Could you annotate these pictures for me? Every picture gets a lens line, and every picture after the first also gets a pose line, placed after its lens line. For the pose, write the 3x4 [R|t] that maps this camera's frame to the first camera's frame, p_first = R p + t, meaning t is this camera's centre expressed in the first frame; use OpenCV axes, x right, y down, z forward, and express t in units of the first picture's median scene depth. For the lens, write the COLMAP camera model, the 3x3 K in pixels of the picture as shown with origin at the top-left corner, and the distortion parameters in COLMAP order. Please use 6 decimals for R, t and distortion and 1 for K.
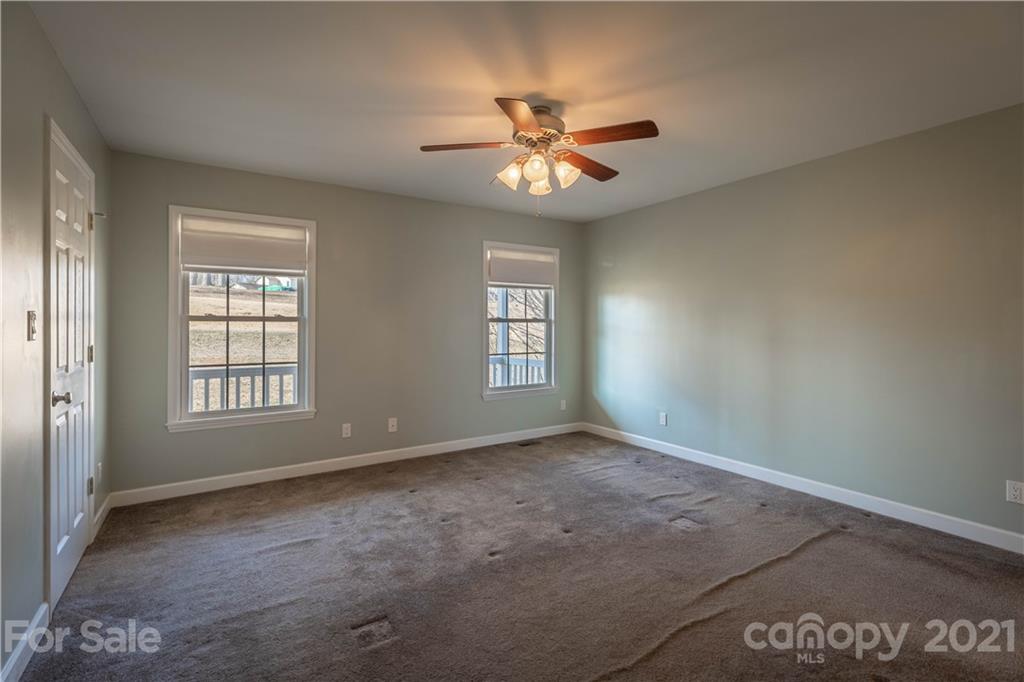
lens RADIAL K [[475.3, 0, 510.2], [0, 475.3, 332.0], [0, 0, 1]] dist [0.001830, -0.000059]
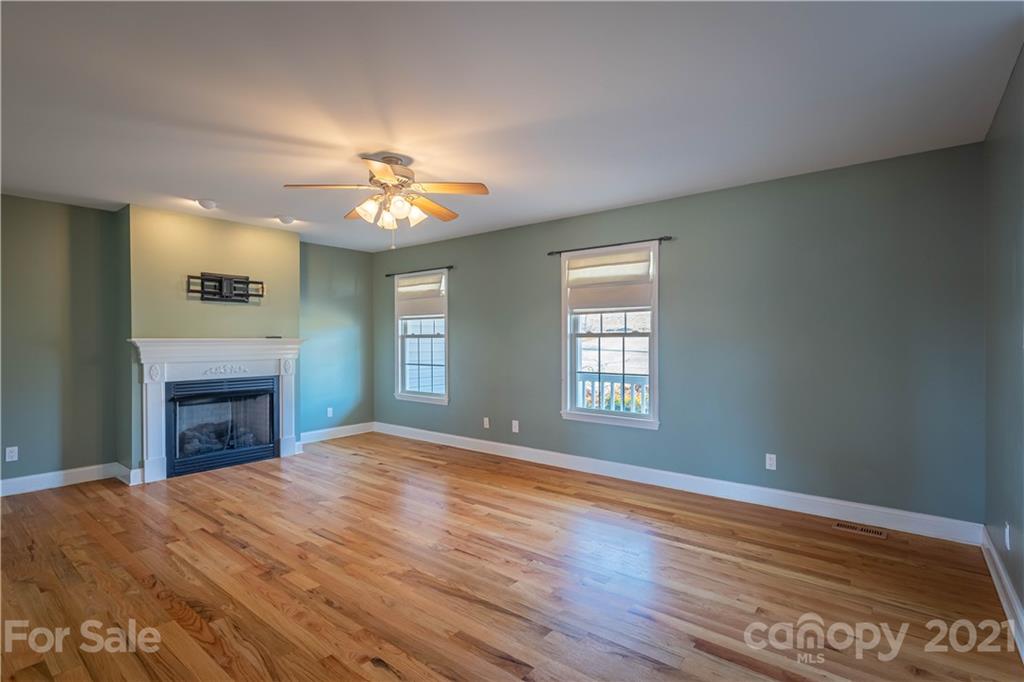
lens RADIAL K [[514.4, 0, 516.3], [0, 514.4, 343.2], [0, 0, 1]] dist [0.022870, 0.000569]
pose [[0.296695, 0.005700, -0.954955, 0.617718], [-0.015404, 0.999881, 0.001183, -0.005661], [0.954848, 0.014359, 0.296747, 0.409374]]
